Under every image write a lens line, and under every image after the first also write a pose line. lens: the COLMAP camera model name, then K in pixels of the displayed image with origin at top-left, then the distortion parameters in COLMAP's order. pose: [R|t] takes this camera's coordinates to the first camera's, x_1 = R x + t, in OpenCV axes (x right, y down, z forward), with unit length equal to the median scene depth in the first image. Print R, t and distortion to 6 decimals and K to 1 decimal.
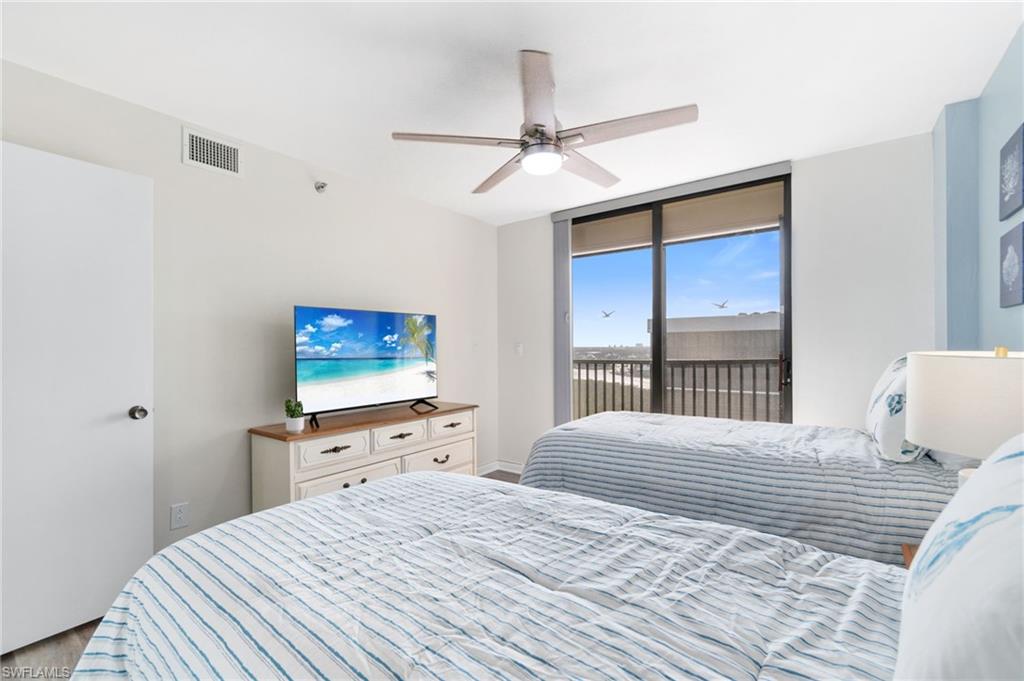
lens RADIAL K [[462.7, 0, 506.9], [0, 462.7, 344.4], [0, 0, 1]] dist [0.002499, 0.000071]
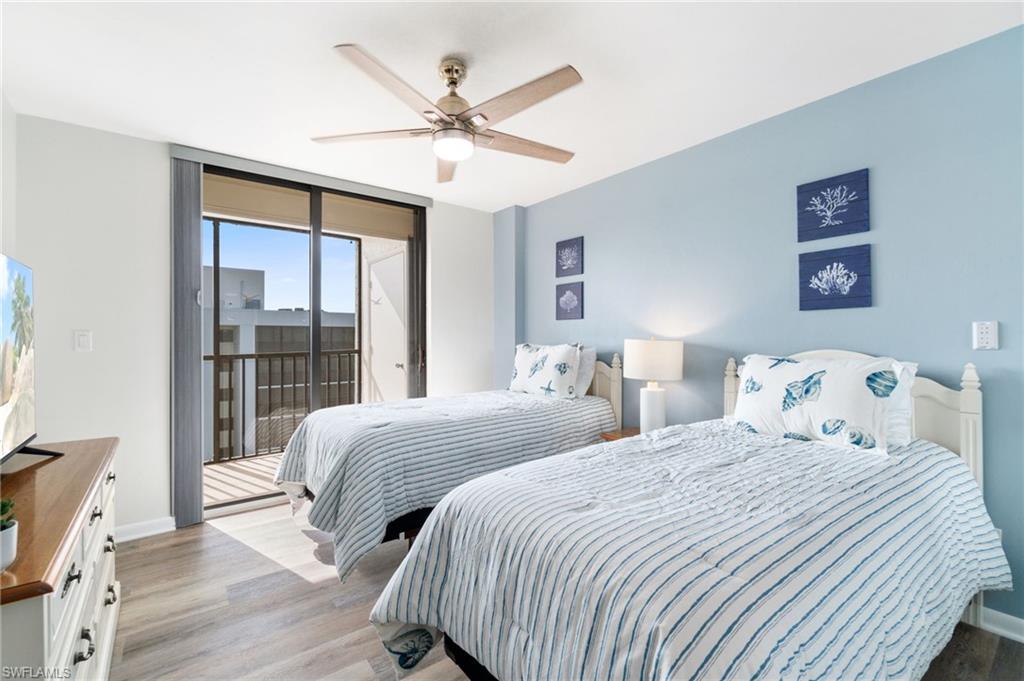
lens RADIAL K [[462.7, 0, 506.9], [0, 462.7, 344.4], [0, 0, 1]] dist [0.002499, 0.000071]
pose [[0.228294, -0.003135, 0.973587, -0.624872], [-0.006114, 0.999970, 0.004653, 0.012569], [-0.973573, -0.007014, 0.228268, 0.479494]]
